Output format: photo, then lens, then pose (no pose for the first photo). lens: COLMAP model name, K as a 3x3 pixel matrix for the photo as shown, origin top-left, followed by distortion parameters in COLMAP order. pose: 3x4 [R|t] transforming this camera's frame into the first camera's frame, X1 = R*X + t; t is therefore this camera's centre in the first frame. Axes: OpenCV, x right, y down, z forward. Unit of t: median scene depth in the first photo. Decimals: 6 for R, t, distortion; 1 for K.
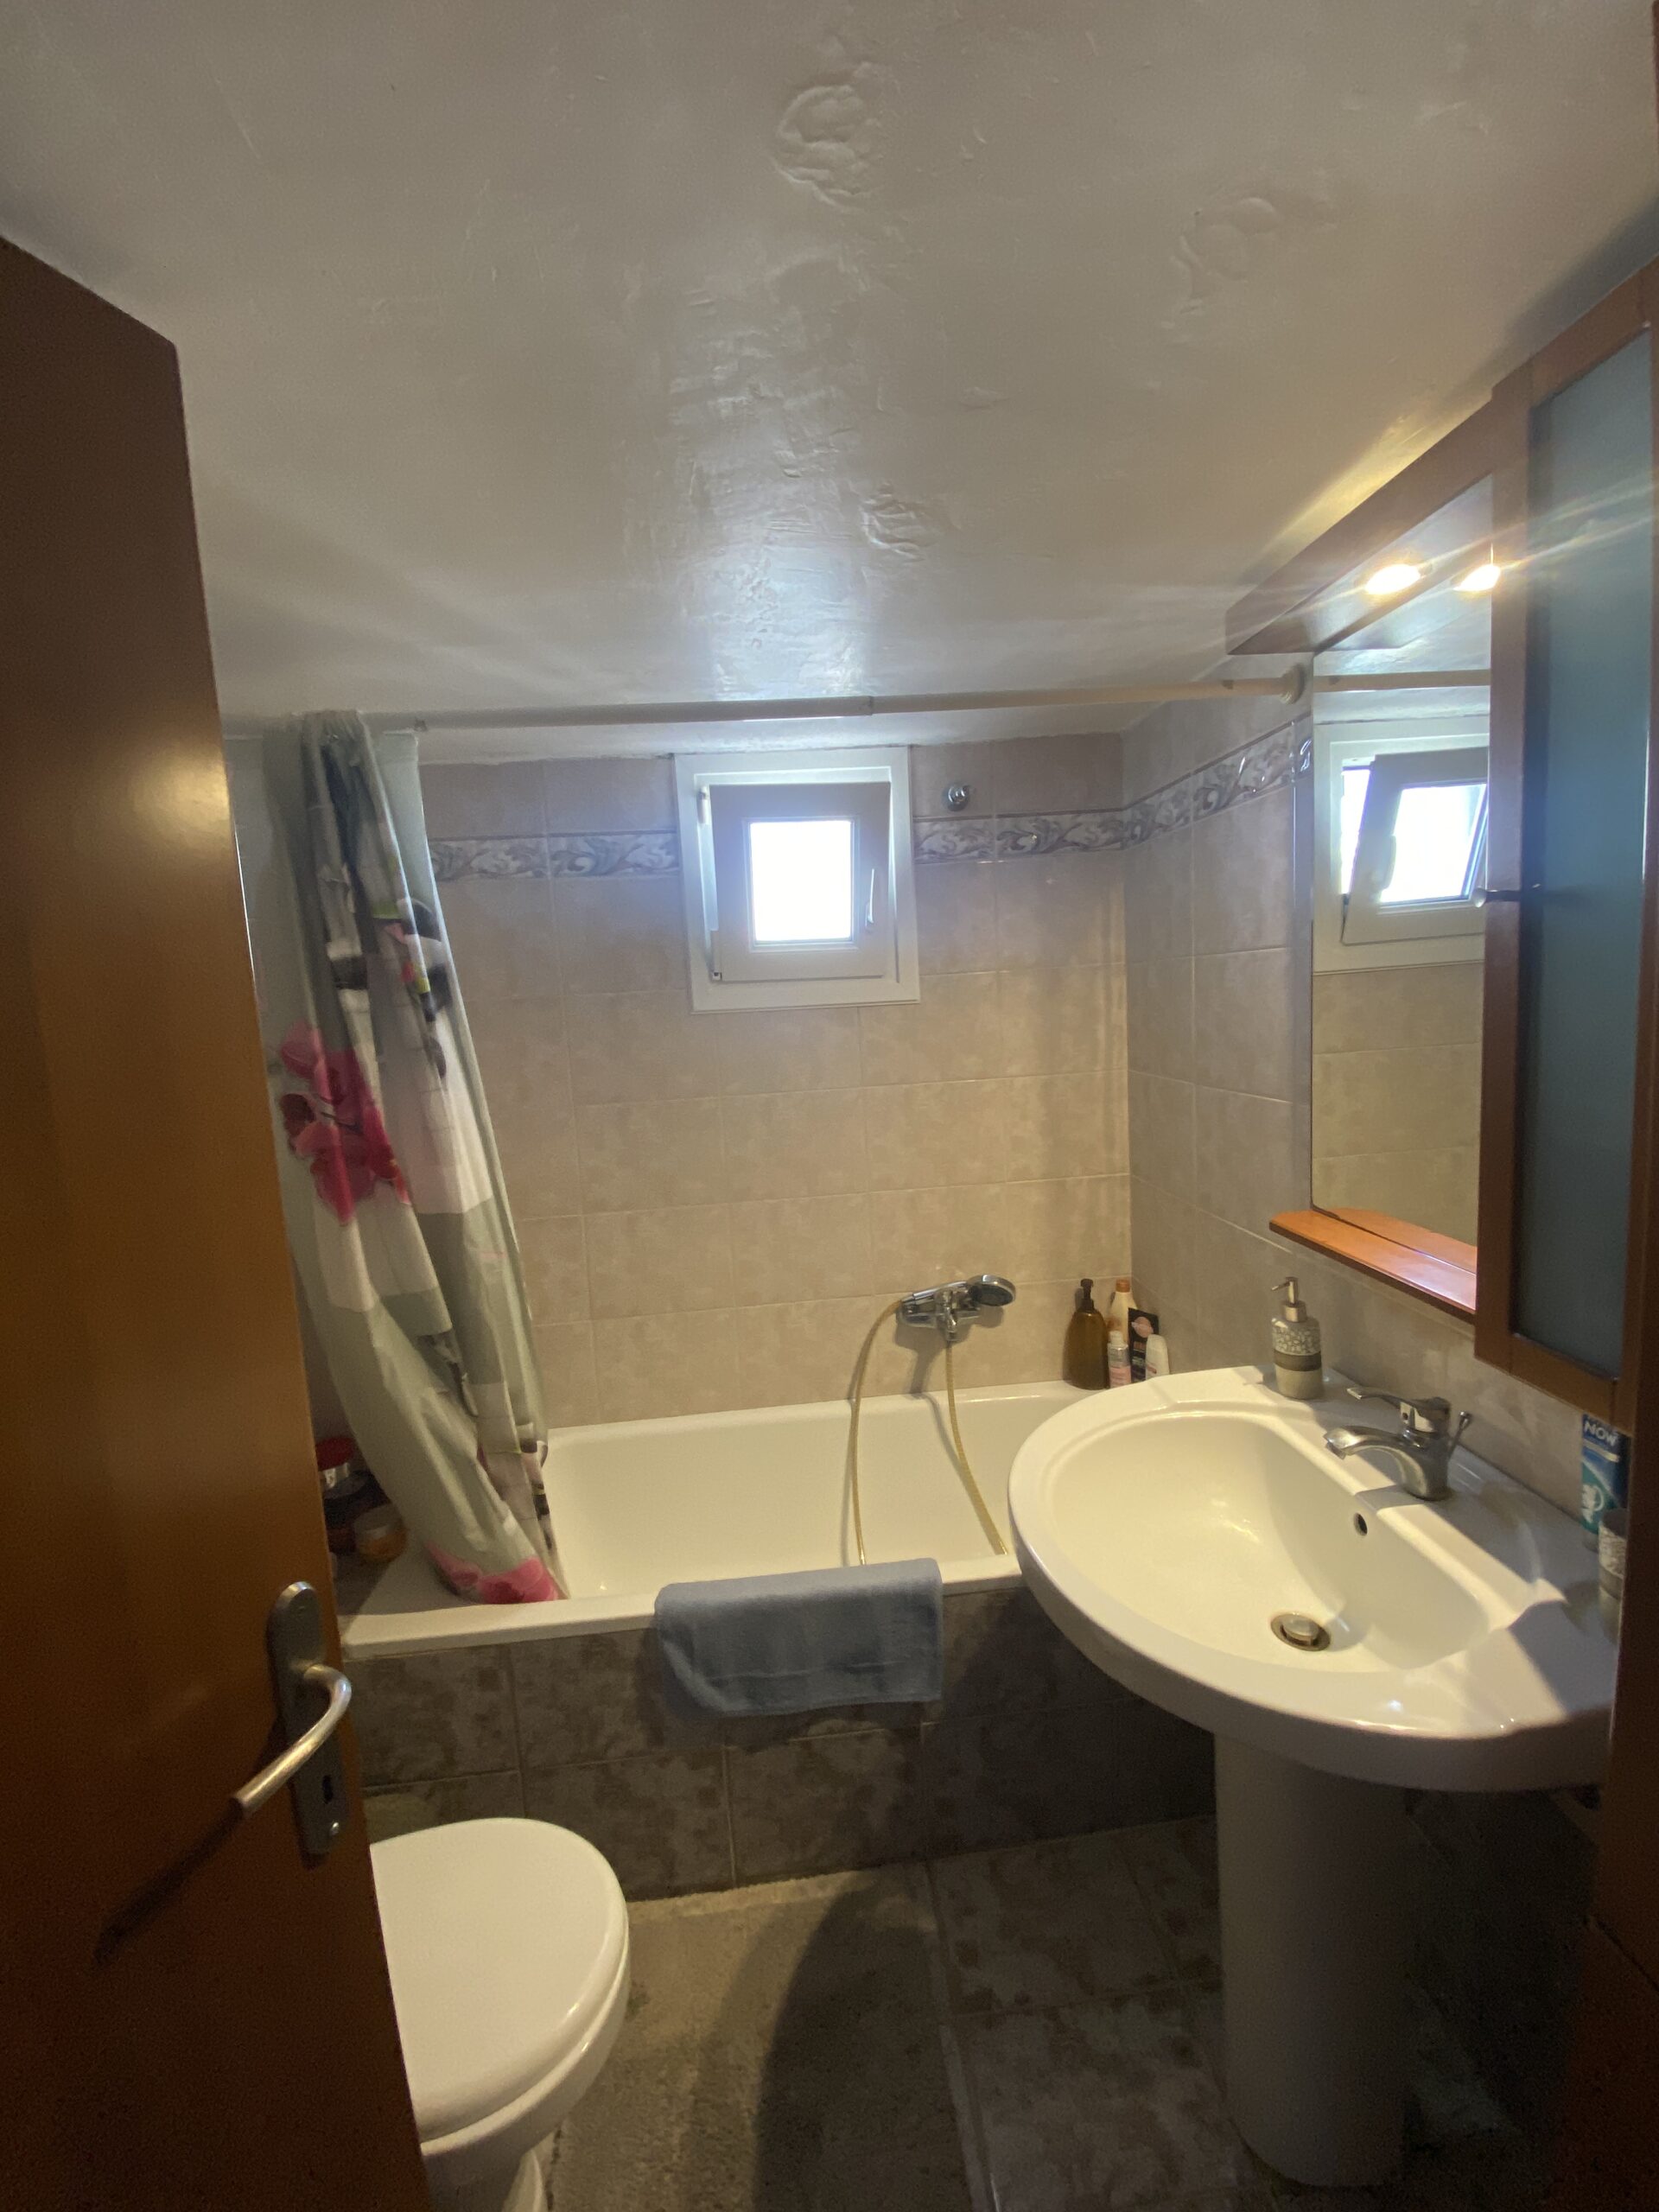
lens RADIAL K [[891.5, 0, 820.4], [0, 891.5, 1098.5], [0, 0, 1]] dist [0.008741, -0.015200]
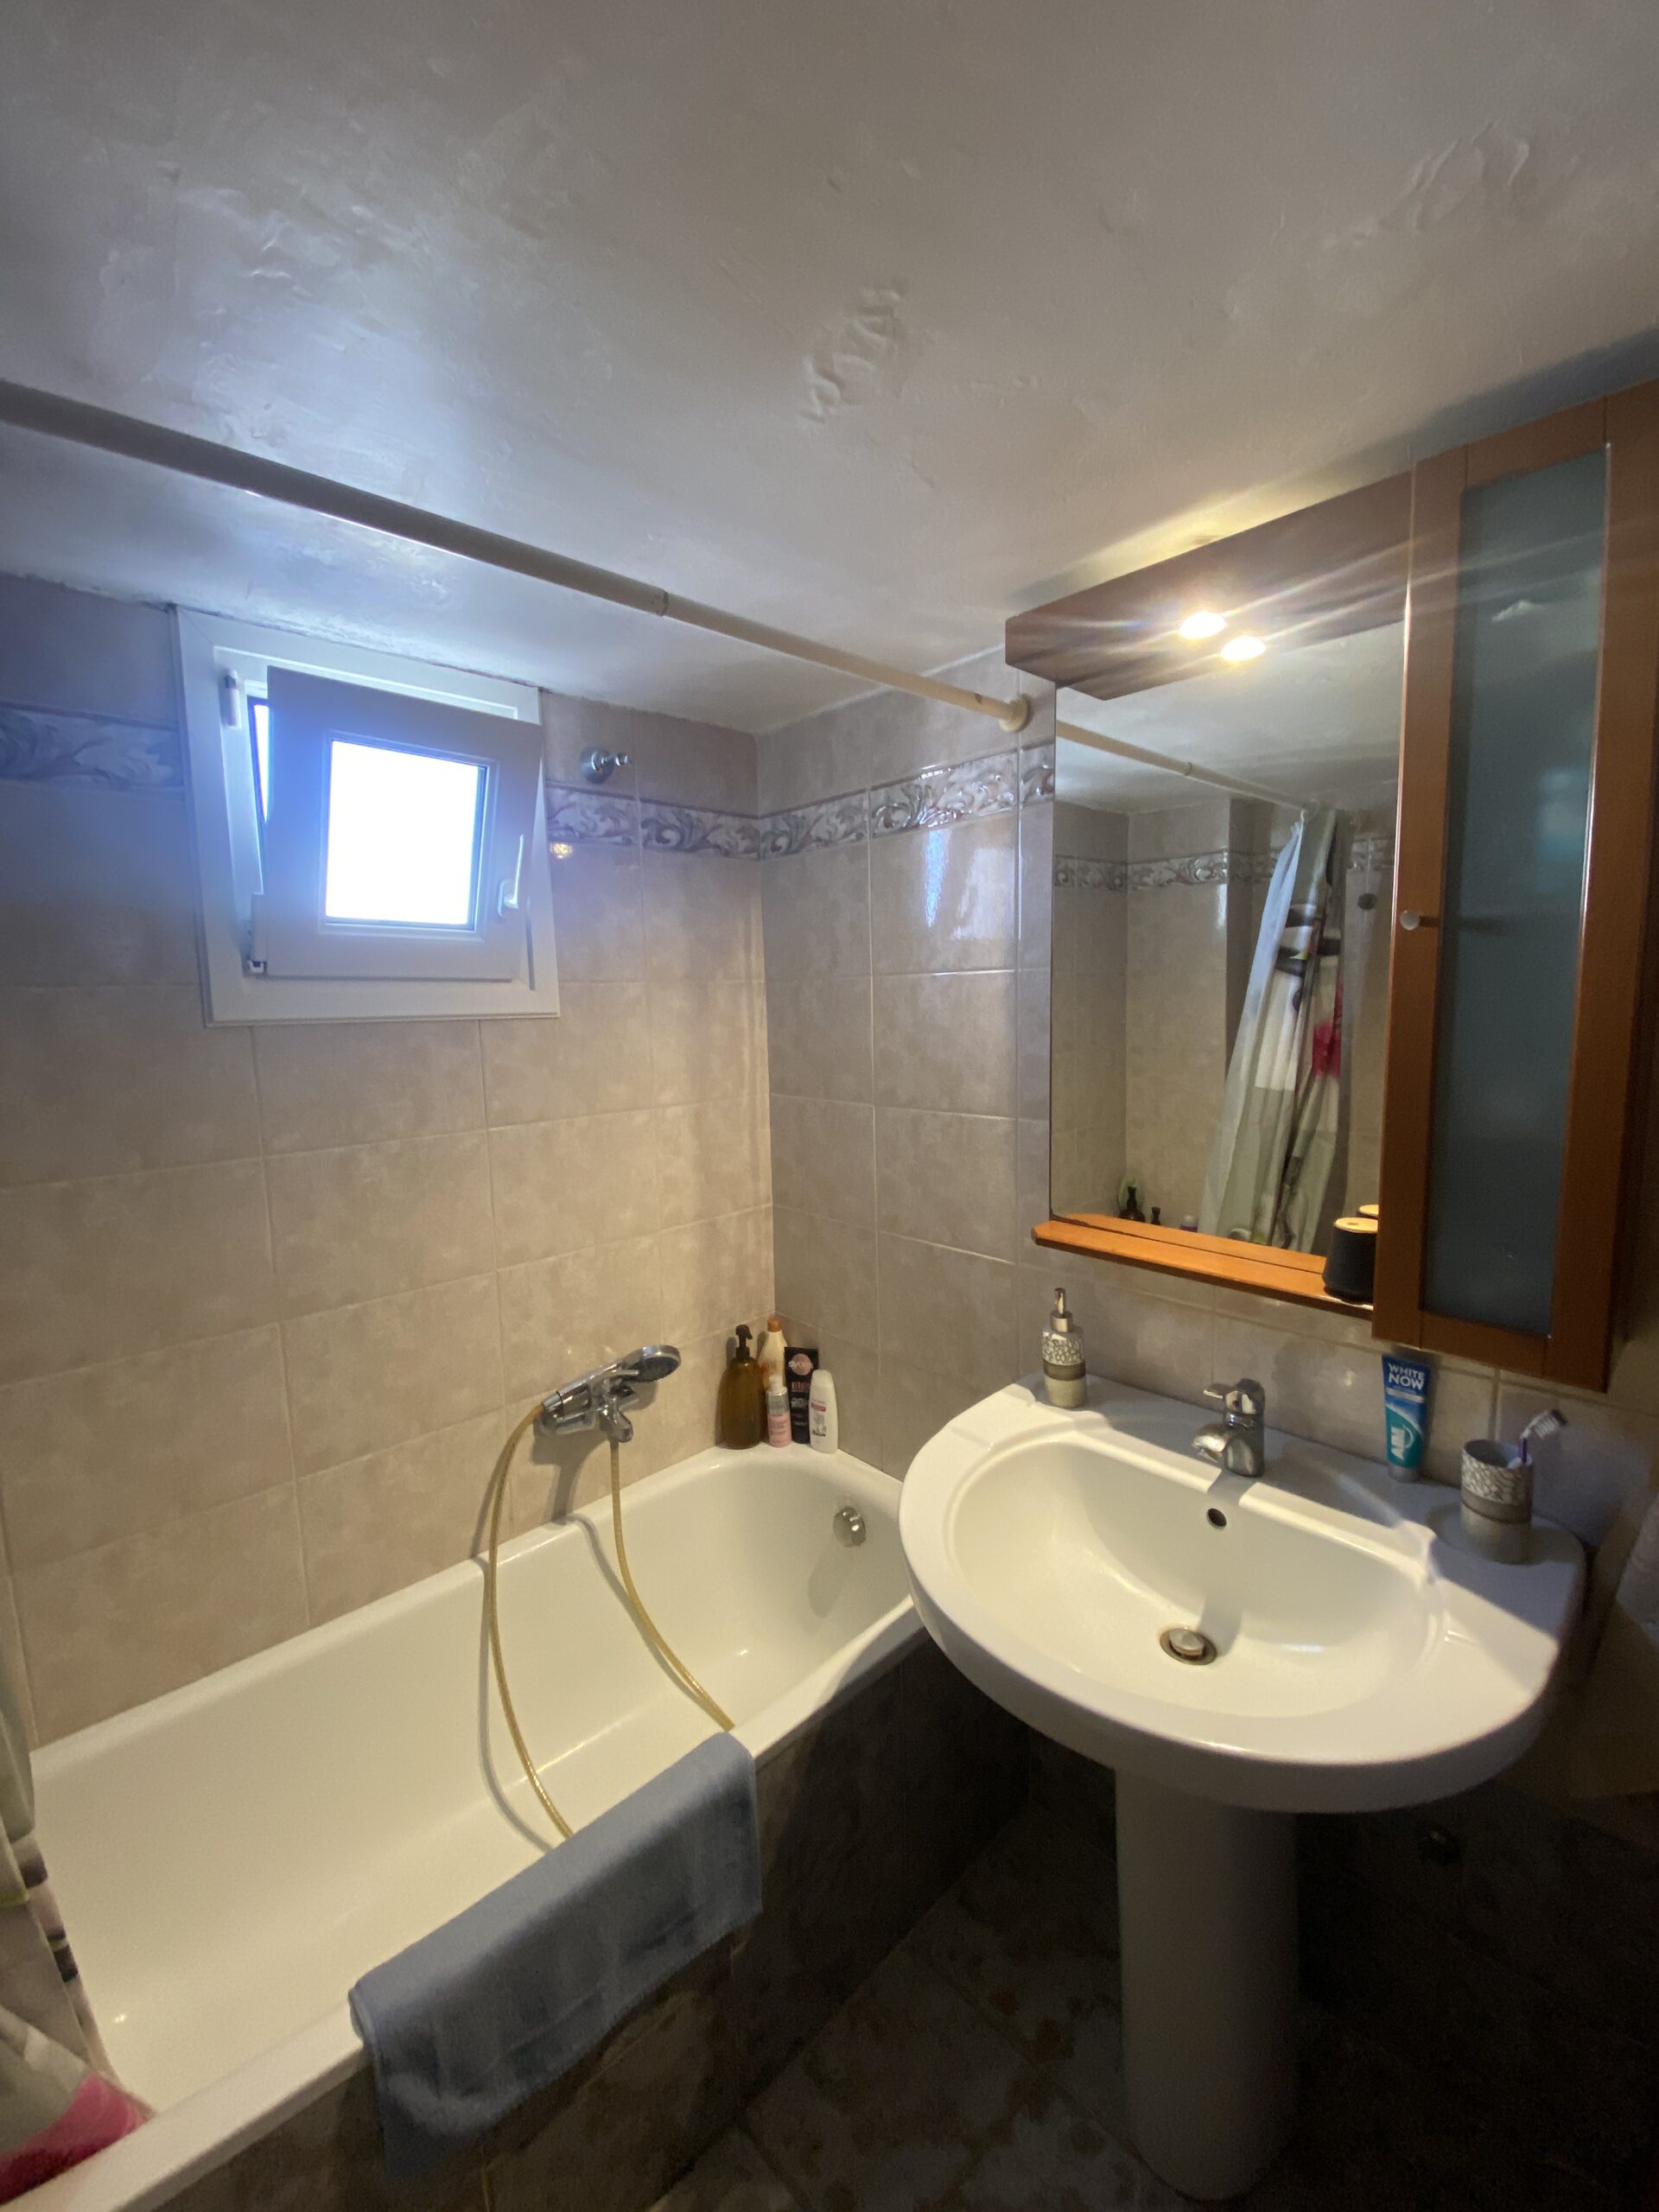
lens RADIAL K [[891.5, 0, 829.1], [0, 891.5, 1098.6], [0, 0, 1]] dist [0.008741, -0.015200]
pose [[0.771154, -0.031555, 0.635866, -0.253989], [0.053300, 0.998465, -0.015091, -0.013551], [-0.634413, 0.045529, 0.771652, 0.297196]]
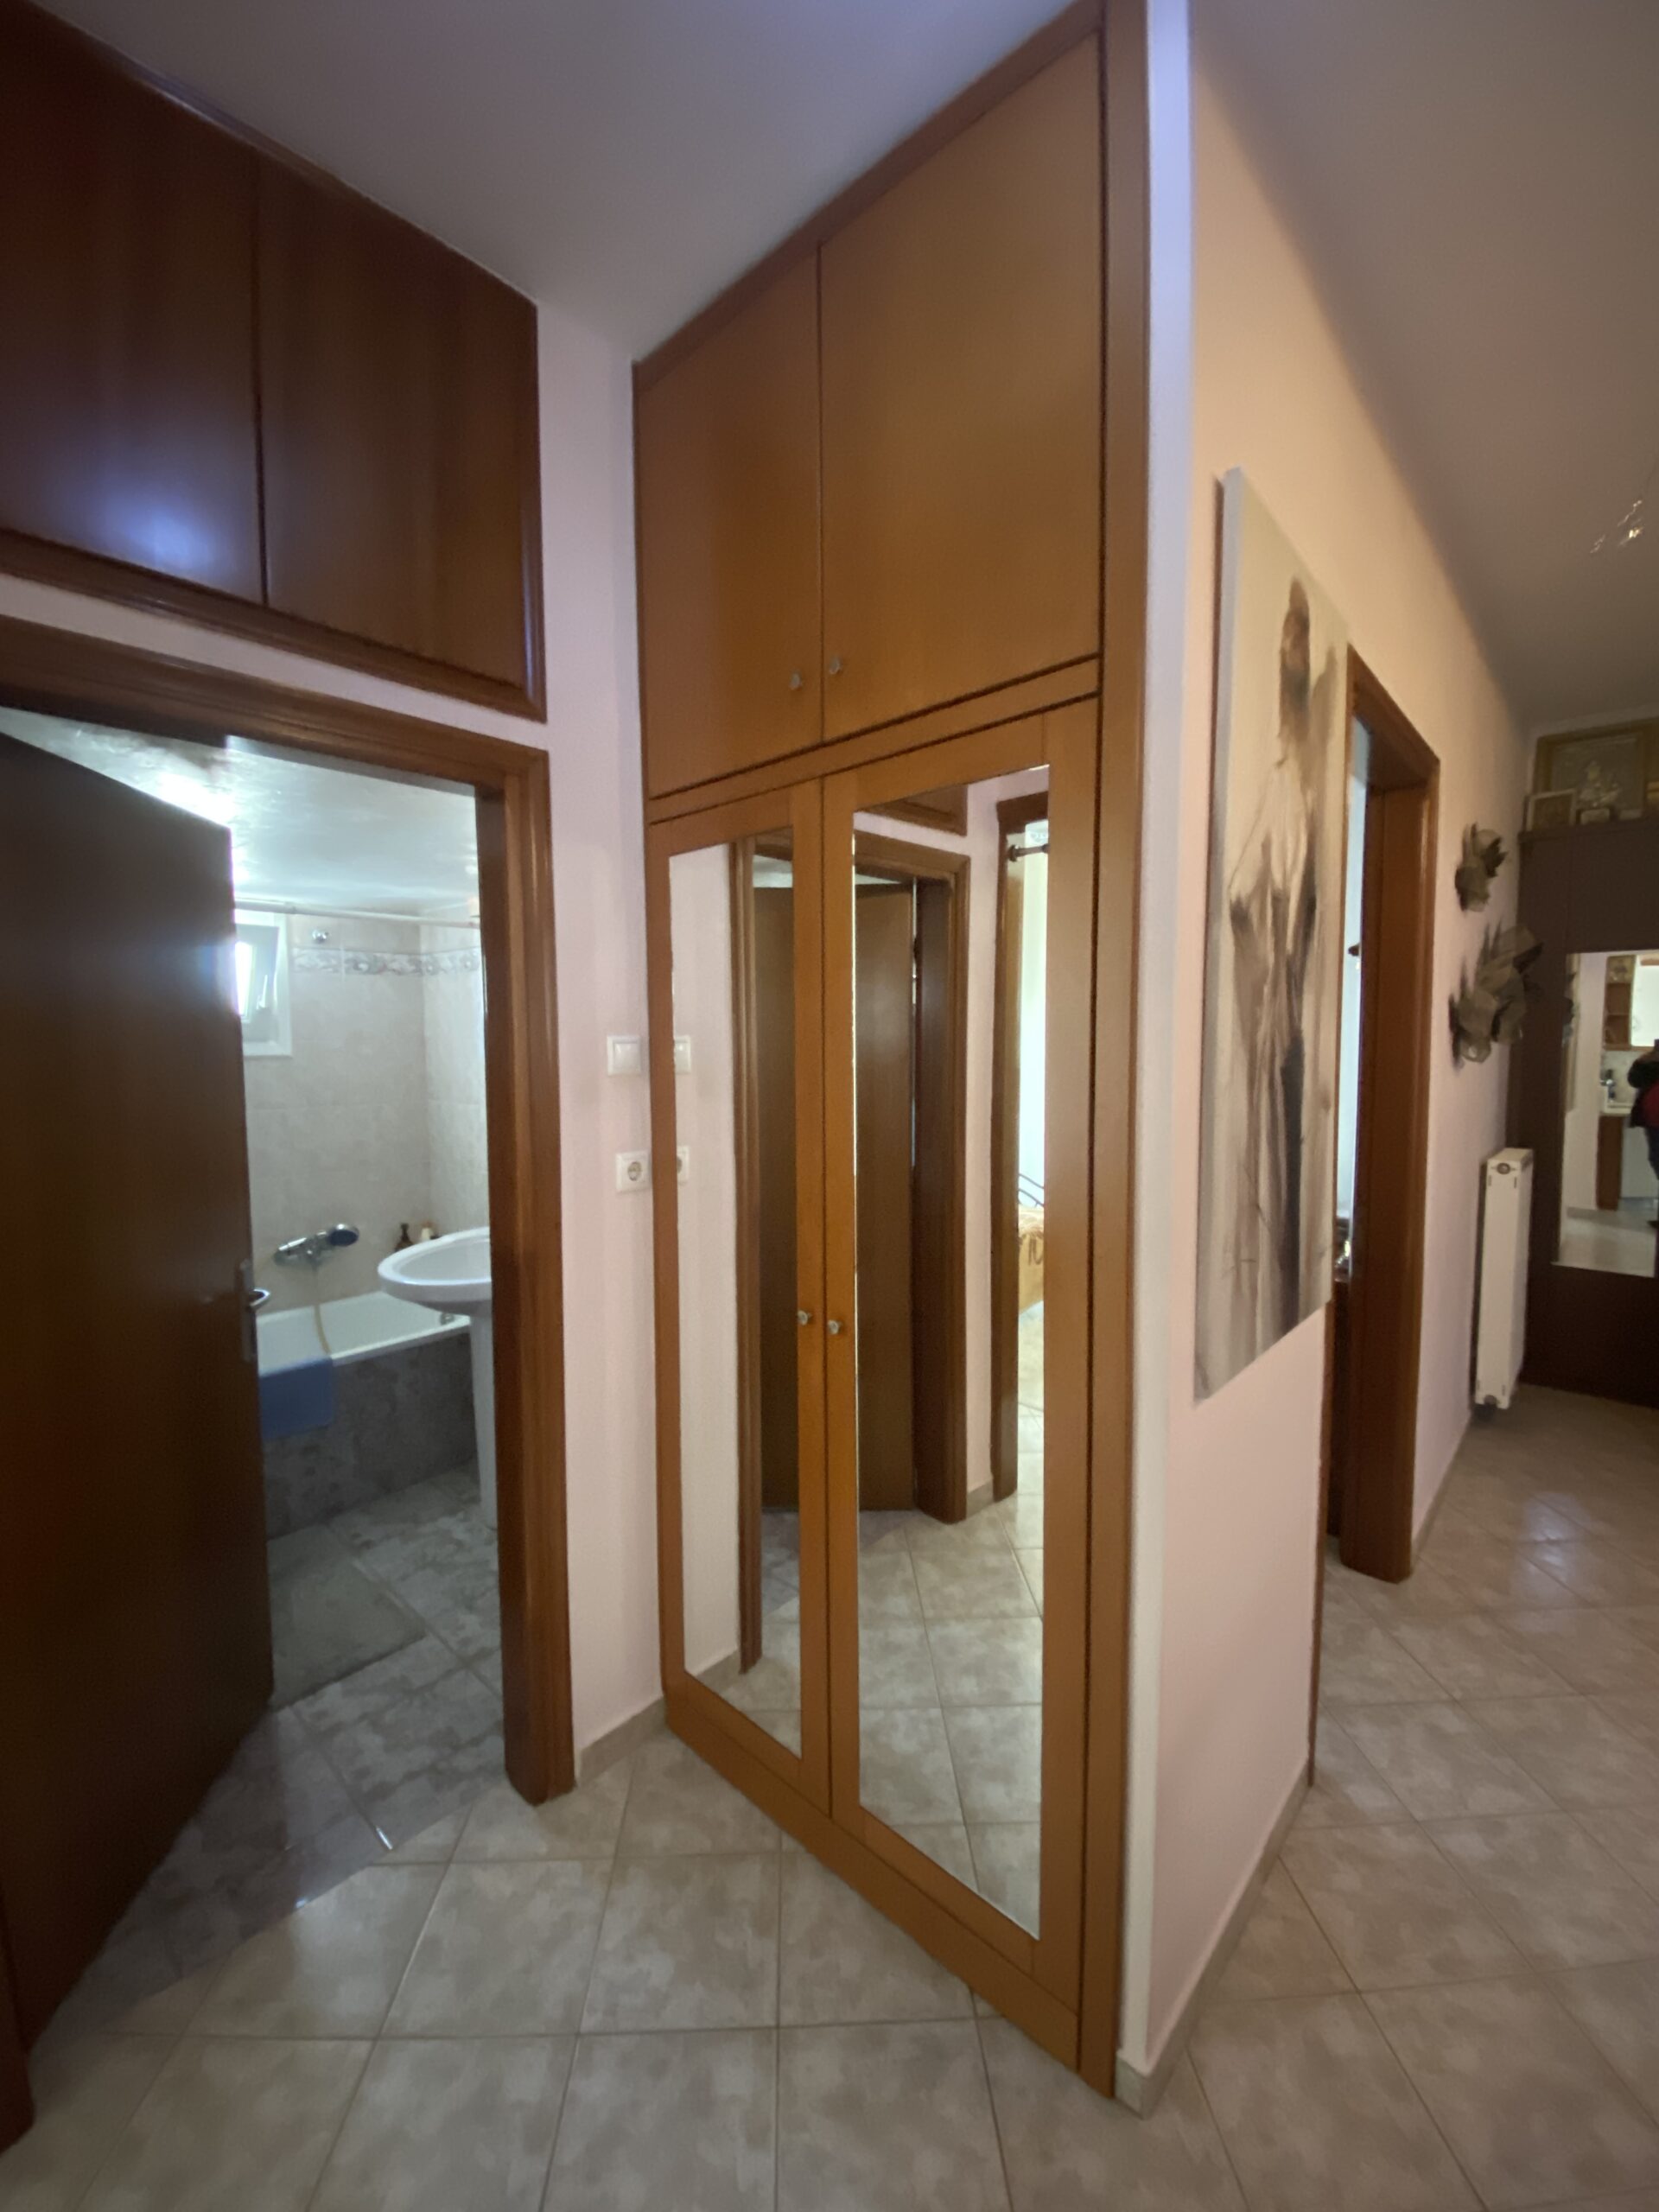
lens RADIAL K [[891.5, 0, 831.7], [0, 891.5, 1113.6], [0, 0, 1]] dist [0.008741, -0.015200]
pose [[0.725287, 0.003500, 0.688438, -0.357942], [0.041888, 0.997910, -0.049204, 0.140732], [-0.687171, 0.064524, 0.723624, -1.016355]]
